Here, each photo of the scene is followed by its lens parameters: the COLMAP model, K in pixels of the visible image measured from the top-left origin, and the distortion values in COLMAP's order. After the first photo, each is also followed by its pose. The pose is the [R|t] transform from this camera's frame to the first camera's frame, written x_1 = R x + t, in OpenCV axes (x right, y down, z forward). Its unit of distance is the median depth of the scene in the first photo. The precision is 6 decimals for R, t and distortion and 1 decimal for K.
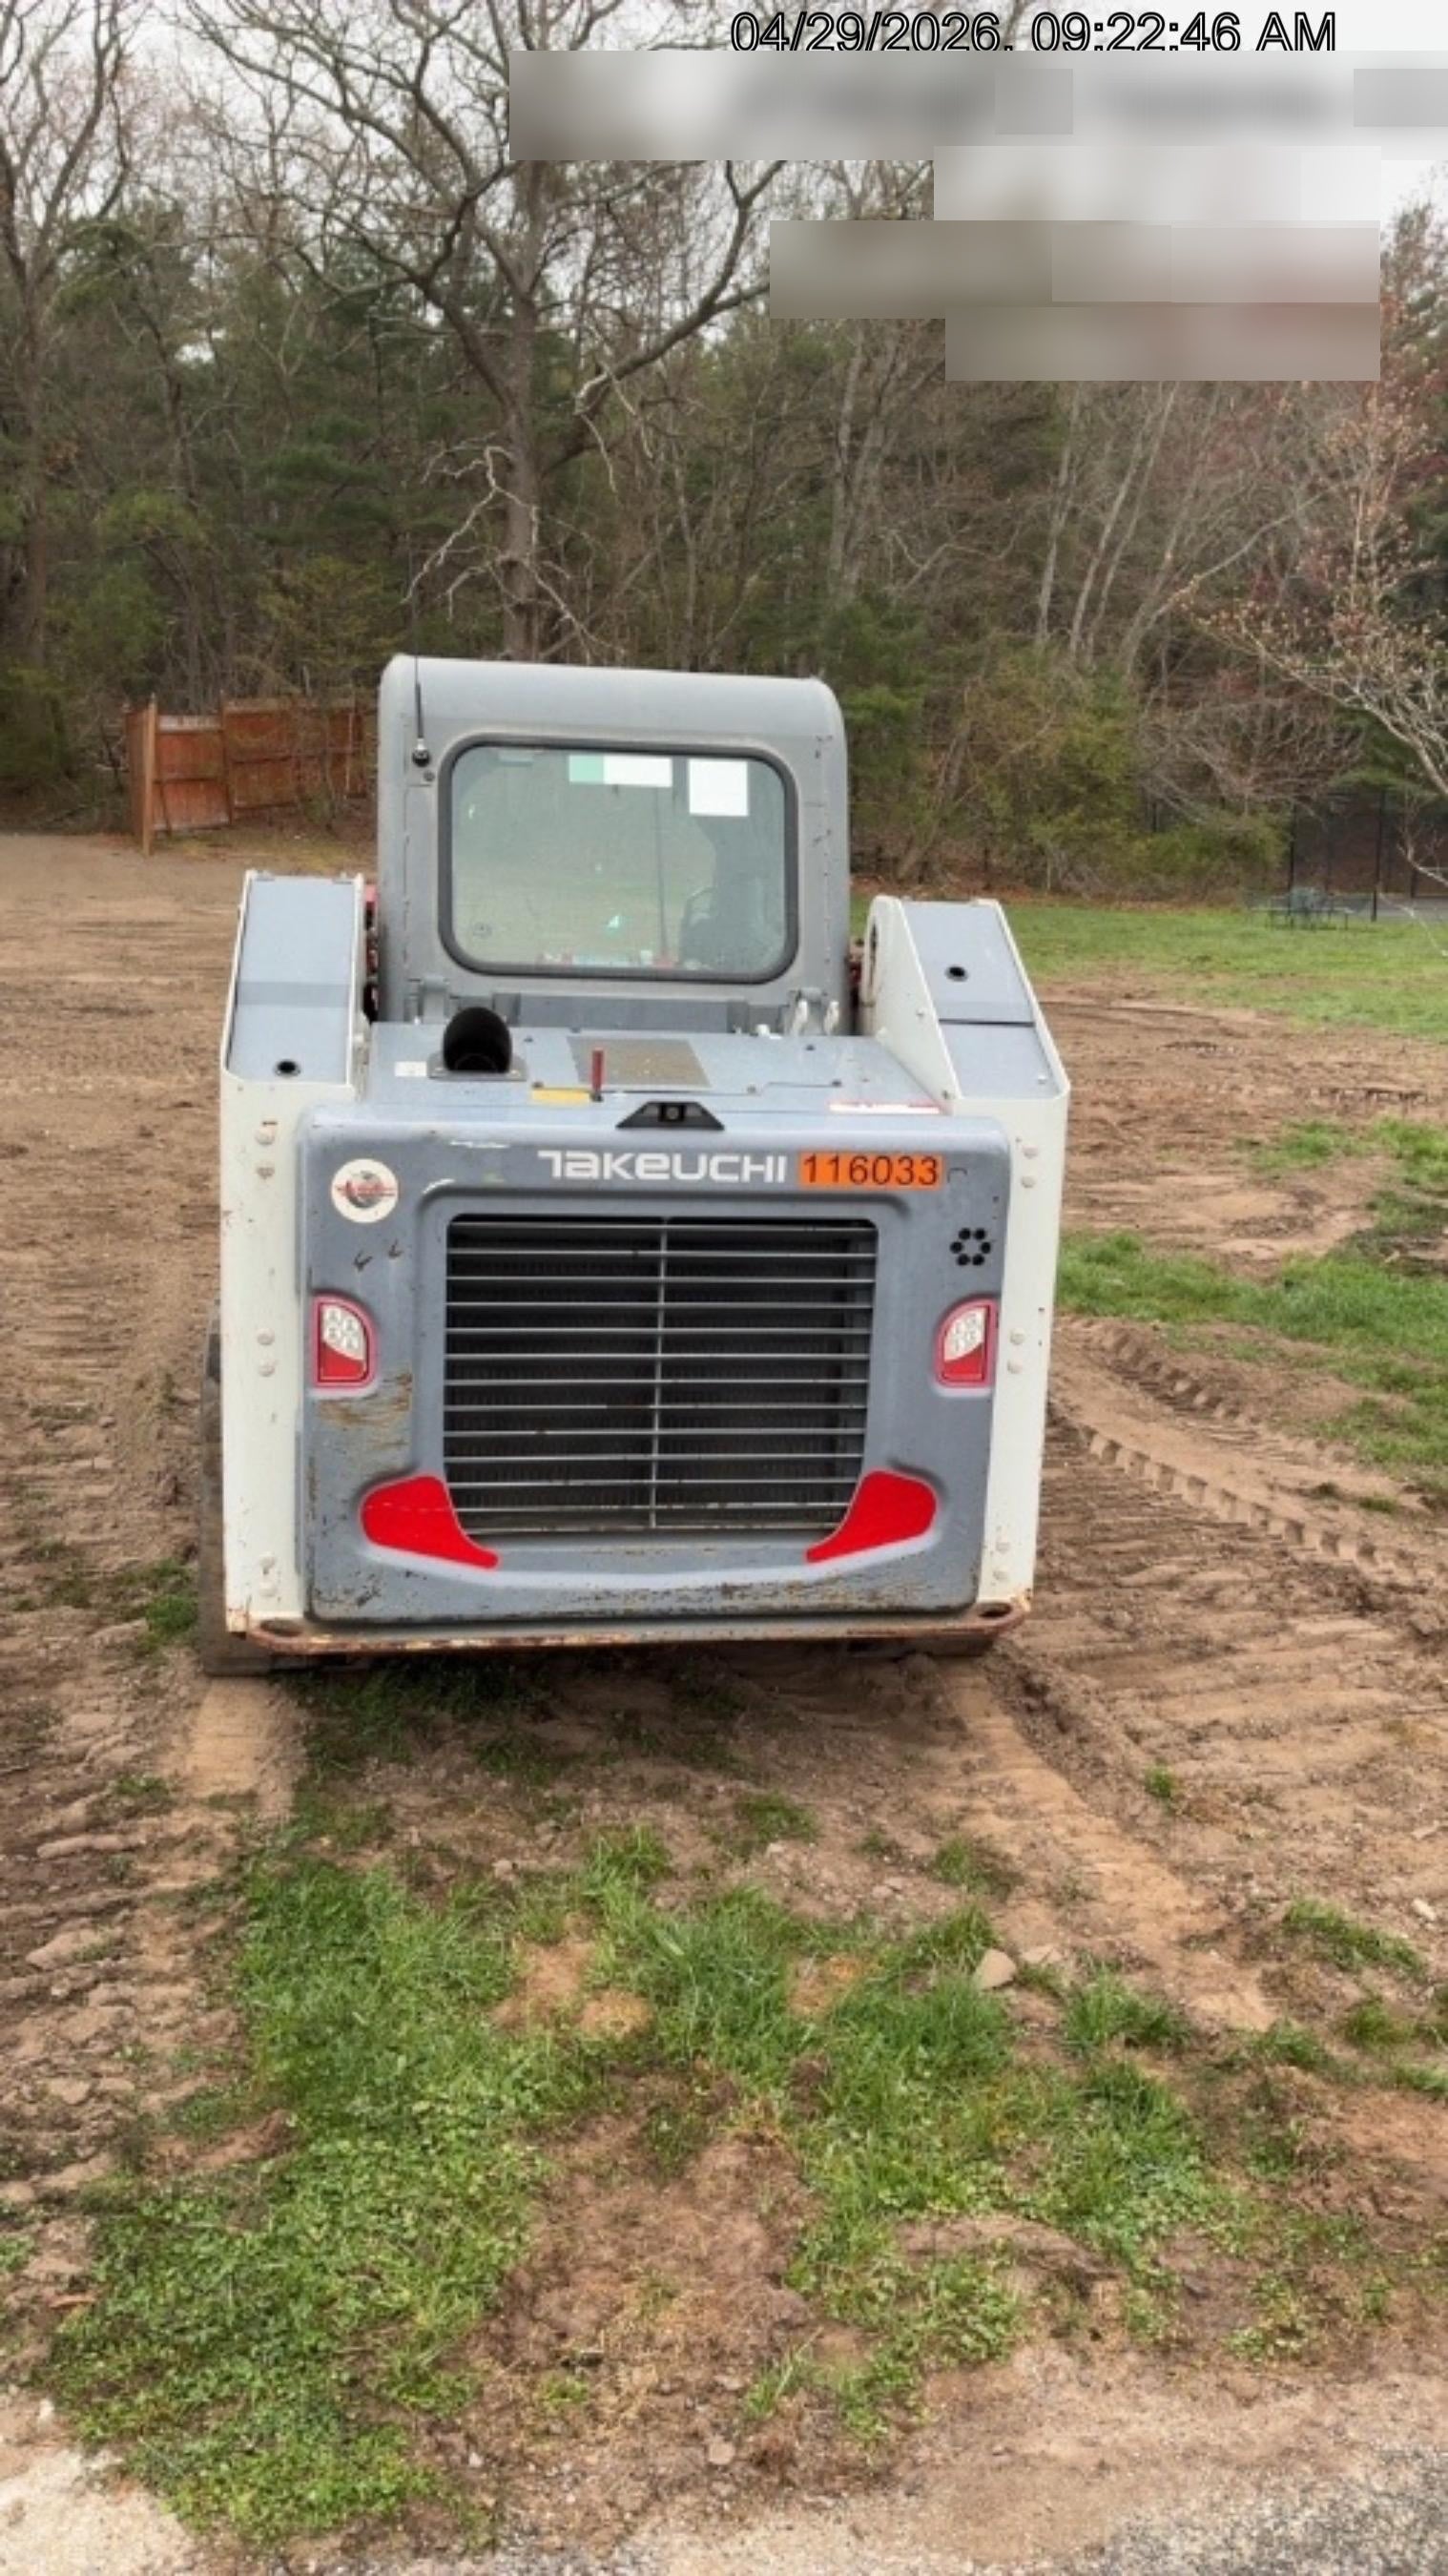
lens RADIAL K [[1838.6, 0, 721.8], [0, 1838.6, 1263.9], [0, 0, 1]] dist [0.056582, -0.011361]
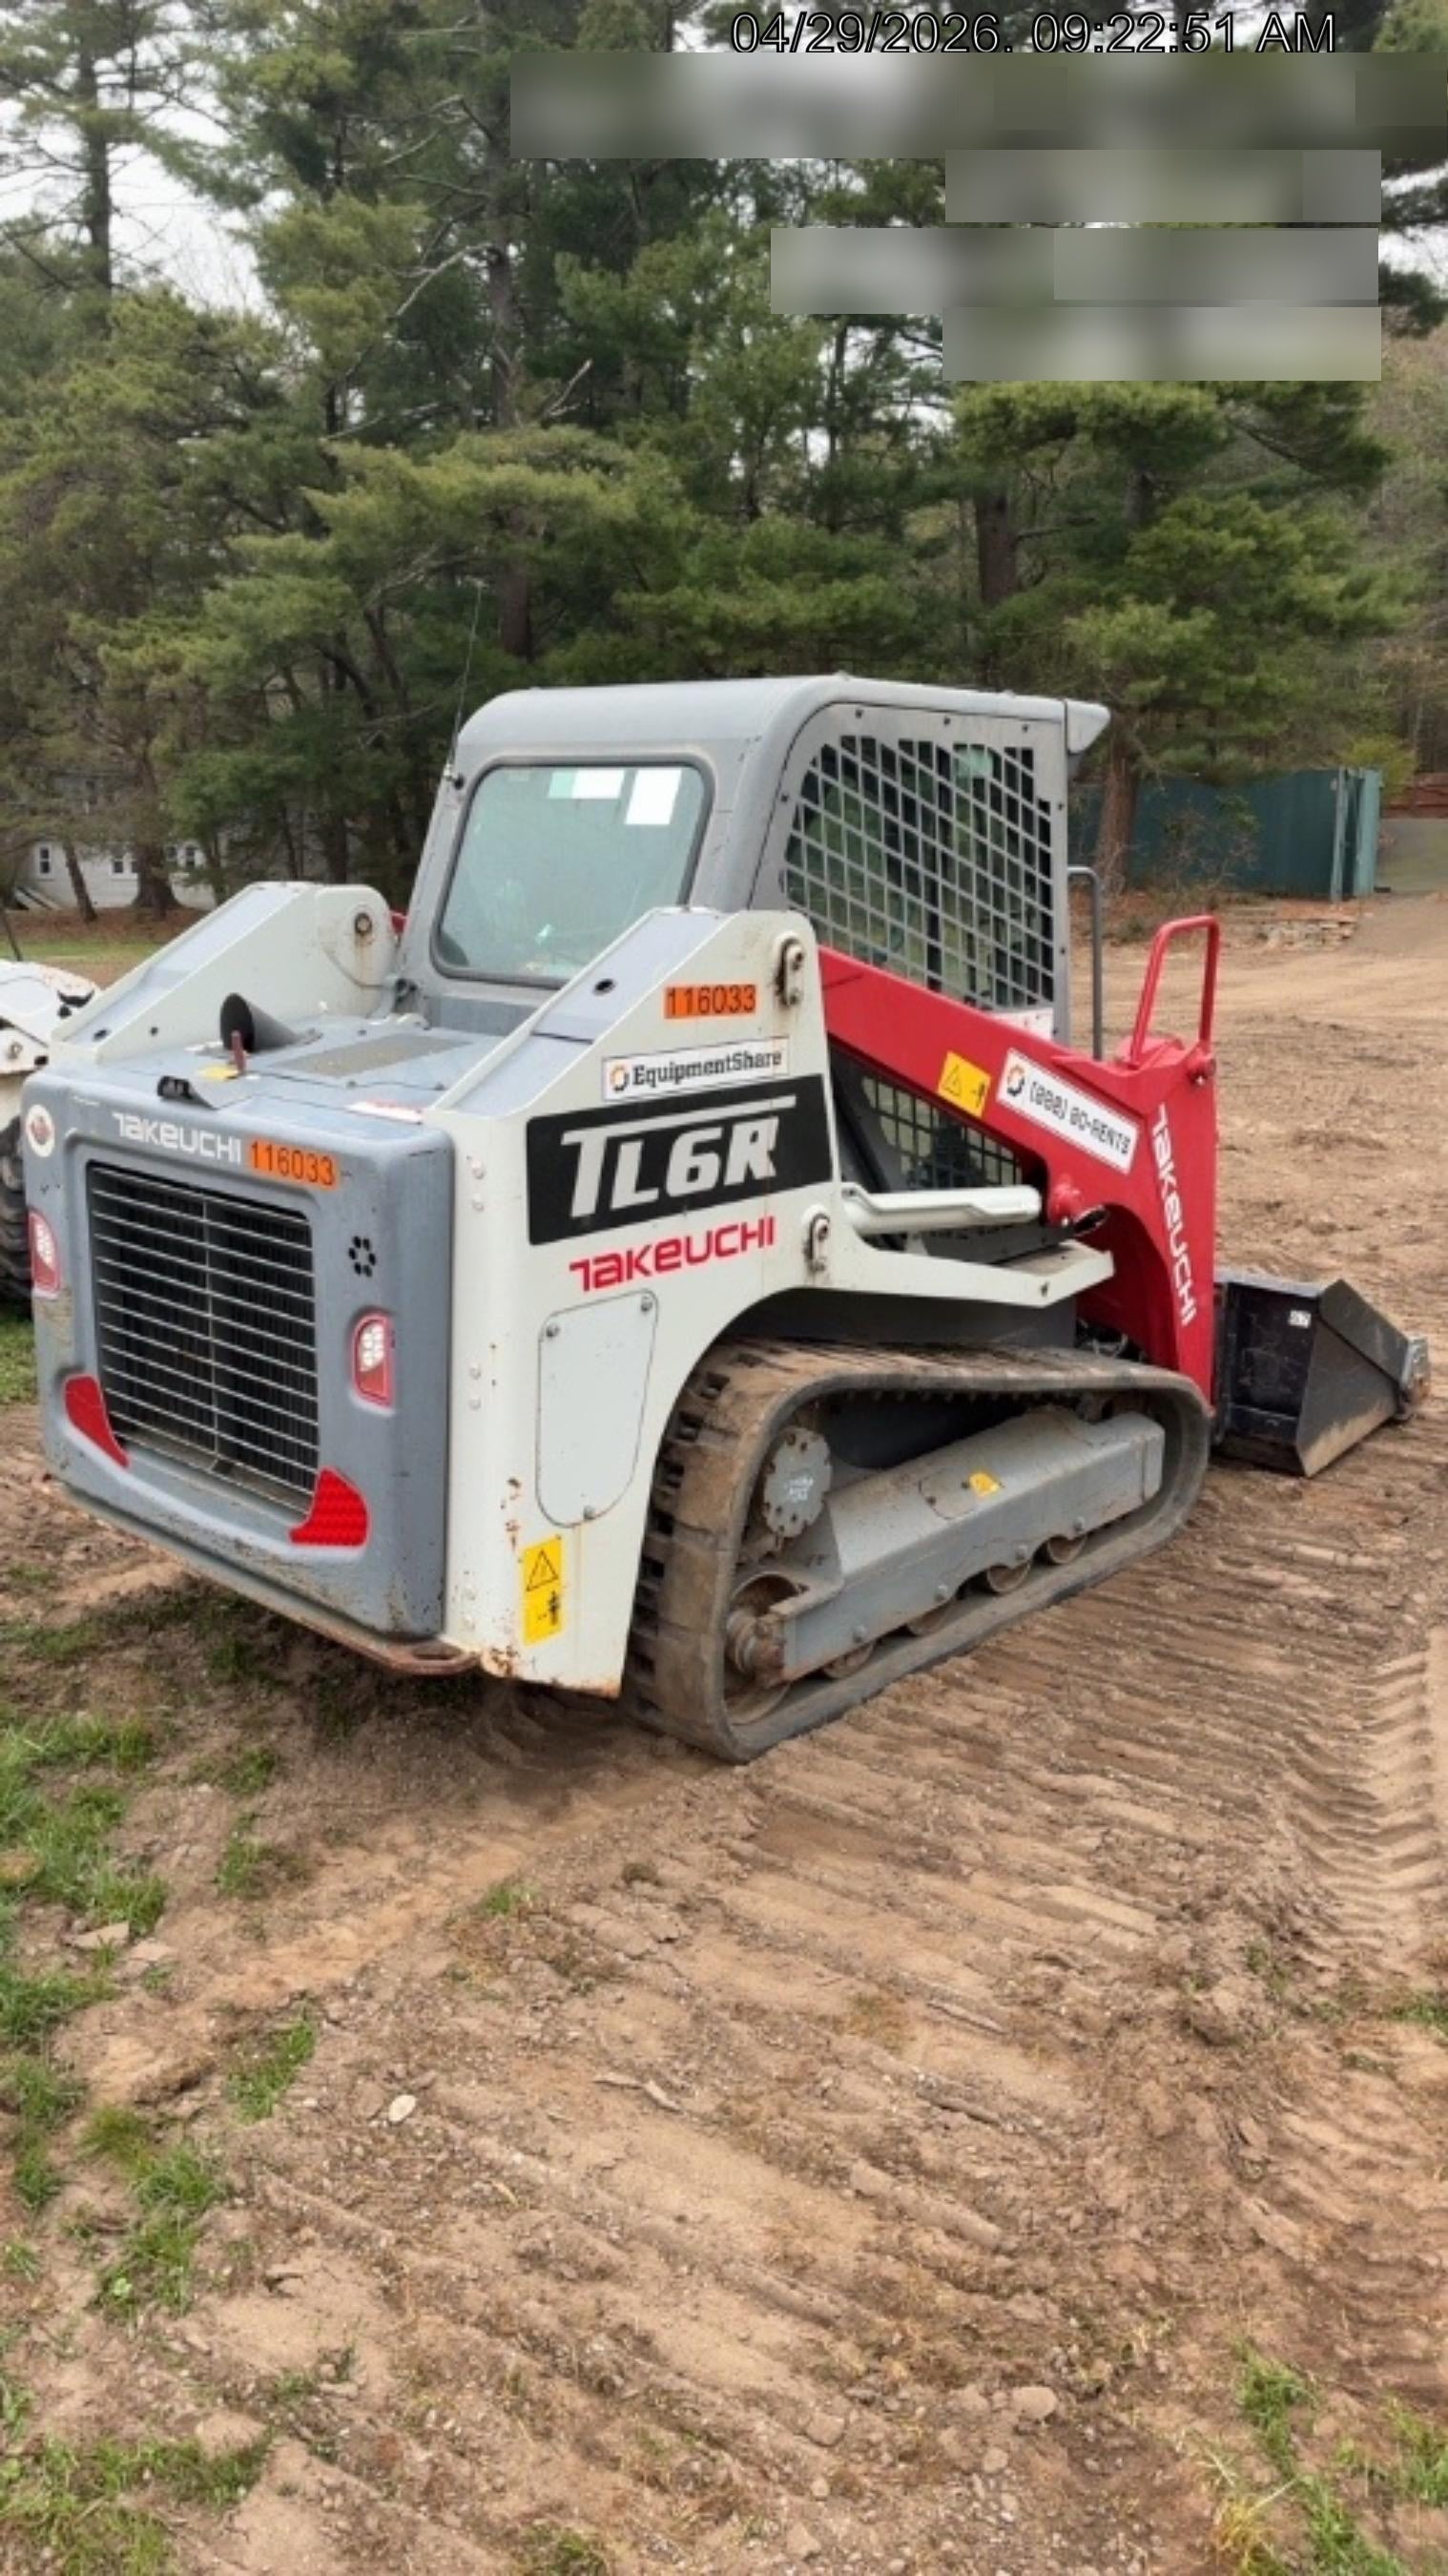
lens RADIAL K [[1838.6, 0, 704.2], [0, 1838.6, 1283.1], [0, 0, 1]] dist [0.056582, -0.011361]
pose [[0.633528, 0.154071, -0.758225, 0.955456], [-0.169314, 0.983828, 0.058445, -0.079638], [0.754967, 0.091351, 0.649369, 0.491976]]
